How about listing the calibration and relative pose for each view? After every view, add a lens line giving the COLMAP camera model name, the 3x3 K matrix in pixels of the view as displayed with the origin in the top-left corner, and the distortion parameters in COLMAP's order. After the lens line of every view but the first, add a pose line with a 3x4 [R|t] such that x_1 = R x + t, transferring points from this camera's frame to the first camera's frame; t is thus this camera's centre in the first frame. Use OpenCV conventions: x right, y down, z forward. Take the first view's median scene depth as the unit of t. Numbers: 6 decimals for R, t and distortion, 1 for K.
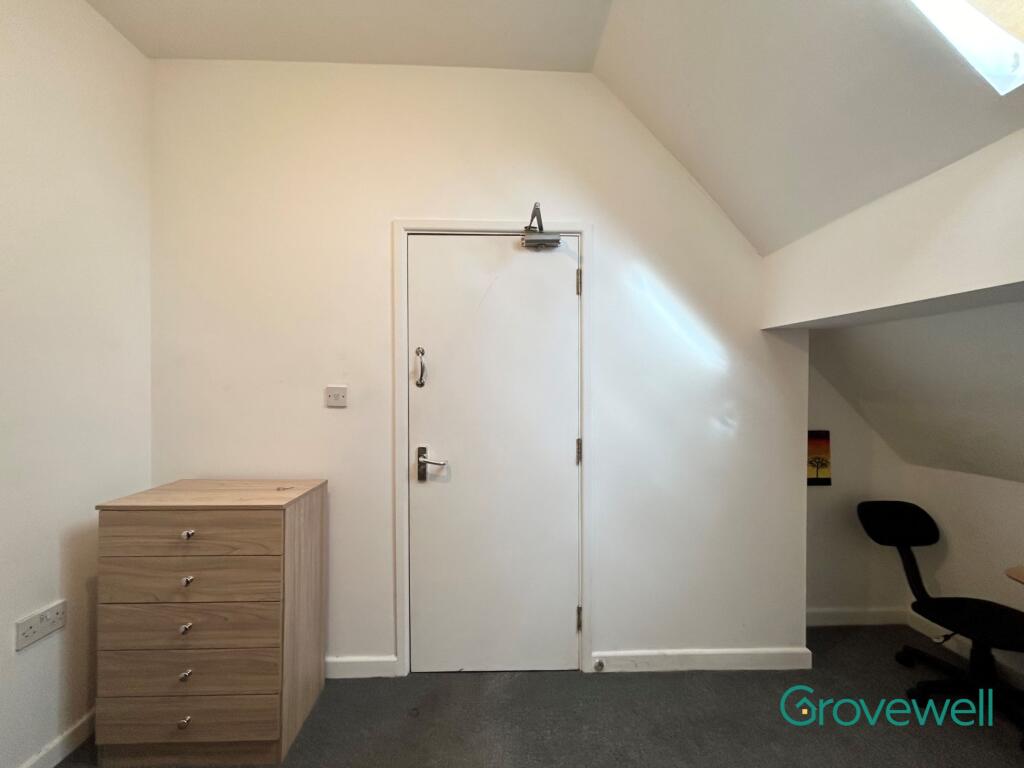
lens RADIAL K [[408.5, 0, 512.8], [0, 408.5, 381.4], [0, 0, 1]] dist [0.001255, 0.000340]
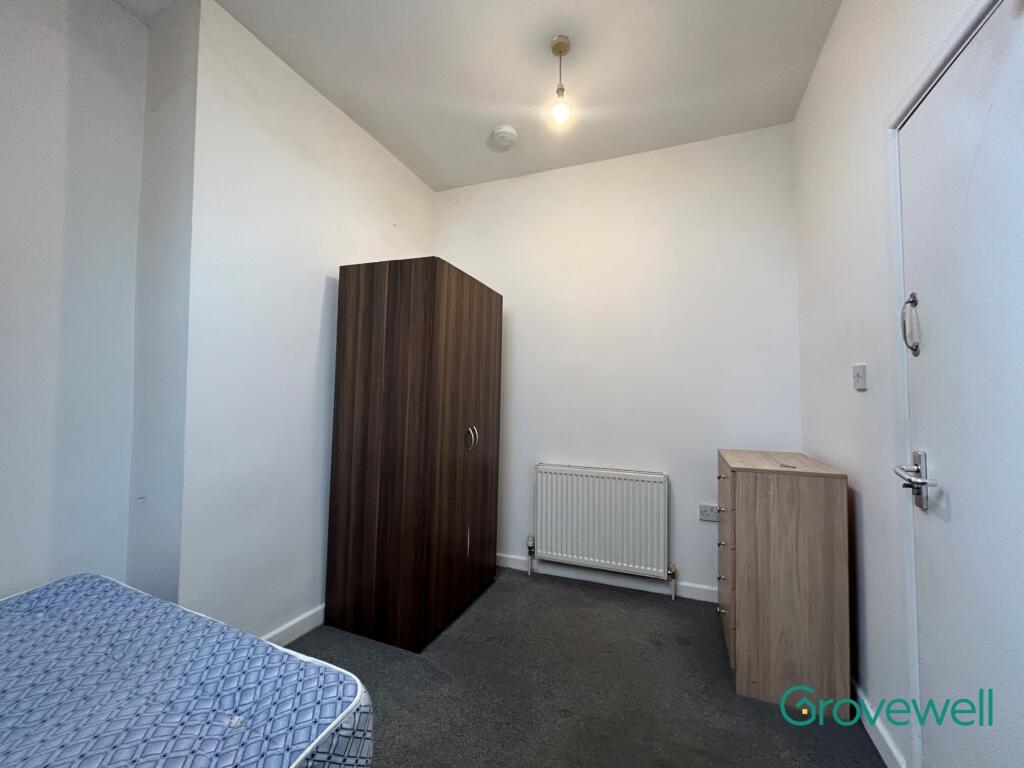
lens RADIAL K [[408.5, 0, 512.8], [0, 408.5, 381.4], [0, 0, 1]] dist [0.001255, 0.000340]
pose [[-0.411929, -0.049647, -0.909863, 0.581829], [-0.016705, 0.998758, -0.046934, 0.093248], [0.911063, -0.004134, -0.412247, 0.690133]]
